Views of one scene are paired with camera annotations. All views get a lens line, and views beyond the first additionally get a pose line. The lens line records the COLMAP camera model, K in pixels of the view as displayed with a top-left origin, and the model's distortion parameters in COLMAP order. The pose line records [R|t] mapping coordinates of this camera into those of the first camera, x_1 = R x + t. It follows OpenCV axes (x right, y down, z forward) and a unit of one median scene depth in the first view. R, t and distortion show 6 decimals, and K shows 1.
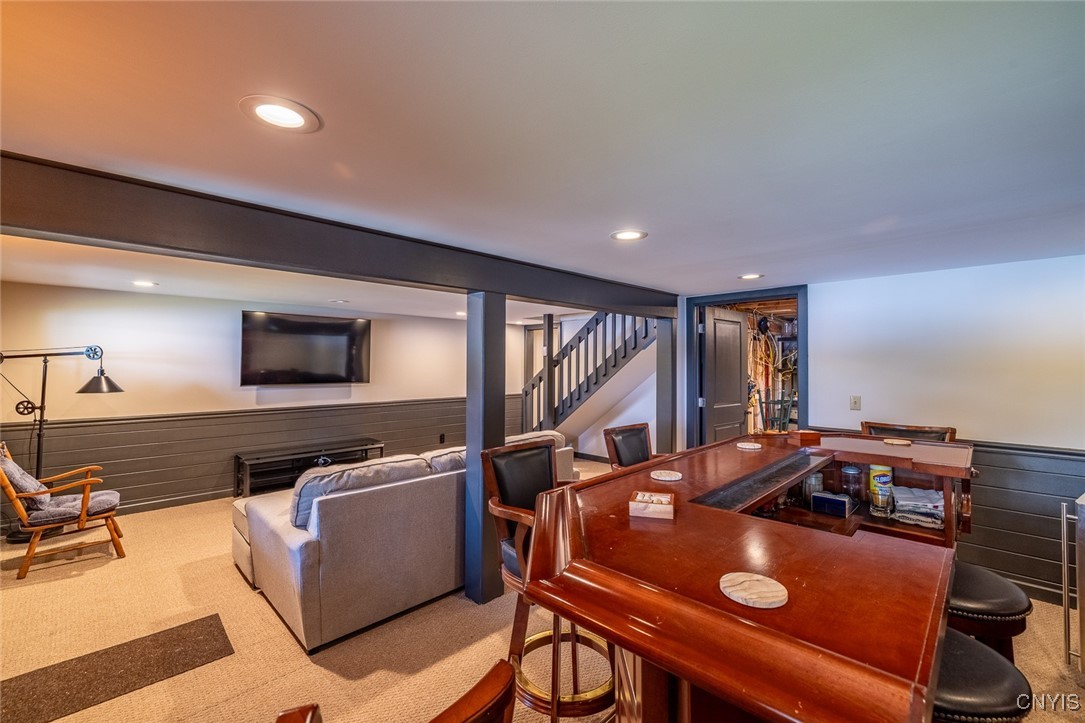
lens RADIAL K [[460.4, 0, 537.8], [0, 460.4, 354.6], [0, 0, 1]] dist [-0.000823, -0.000570]
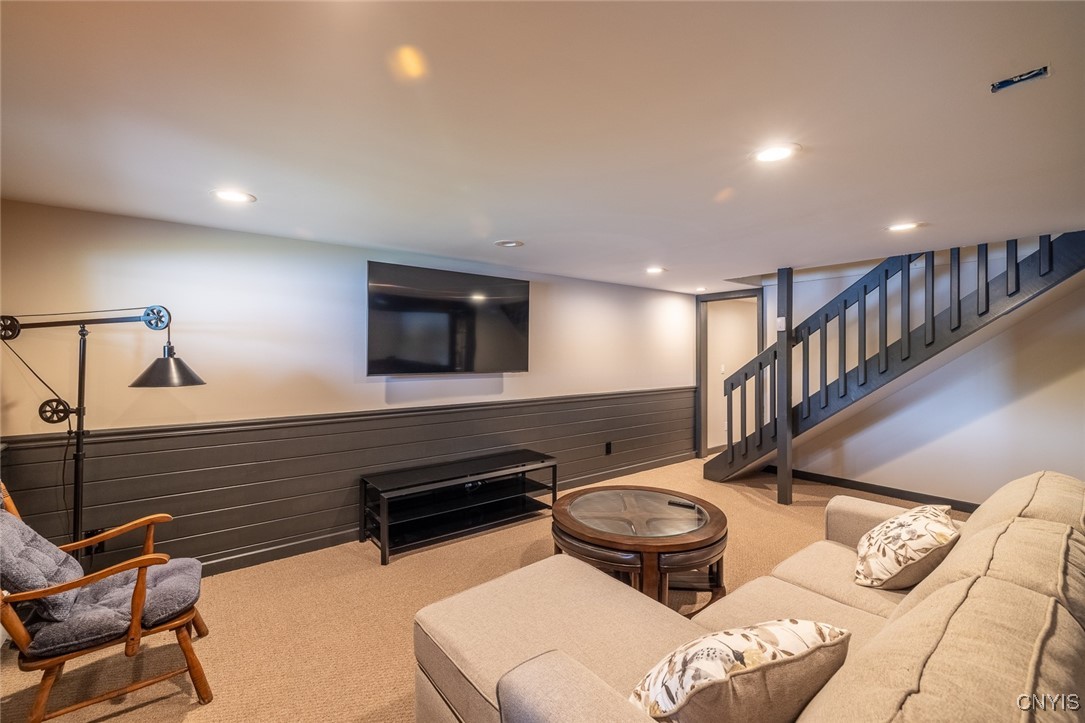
lens RADIAL K [[460.4, 0, 537.8], [0, 460.4, 354.6], [0, 0, 1]] dist [-0.000823, -0.000570]
pose [[0.993642, -0.003714, -0.112523, -0.415258], [0.006023, 0.999778, 0.020190, 0.033726], [0.112423, -0.020740, 0.993444, 0.469183]]
